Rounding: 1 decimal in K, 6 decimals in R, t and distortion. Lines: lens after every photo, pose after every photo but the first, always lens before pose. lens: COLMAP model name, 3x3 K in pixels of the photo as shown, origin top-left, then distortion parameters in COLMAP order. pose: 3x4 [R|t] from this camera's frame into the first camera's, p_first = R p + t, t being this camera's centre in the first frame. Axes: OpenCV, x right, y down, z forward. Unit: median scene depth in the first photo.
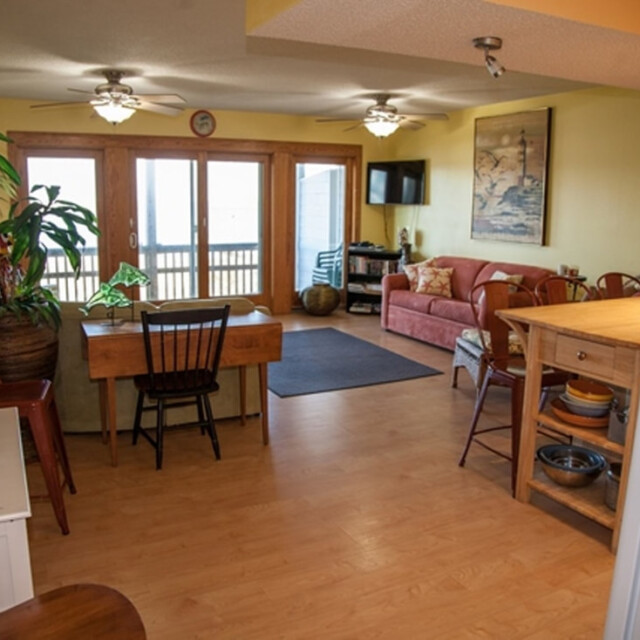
lens RADIAL K [[664.2, 0, 321.0], [0, 664.2, 317.5], [0, 0, 1]] dist [-0.083156, 0.000000]
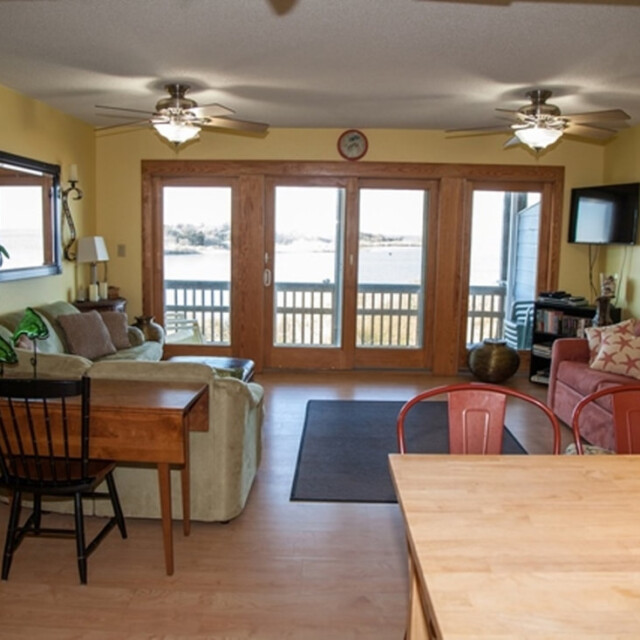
lens RADIAL K [[664.2, 0, 315.3], [0, 664.2, 316.4], [0, 0, 1]] dist [-0.083156, 0.000000]
pose [[0.856728, 0.072908, -0.510590, 0.225924], [-0.105182, 0.993852, -0.034573, -0.033093], [0.504930, 0.083324, 0.859129, 0.230776]]
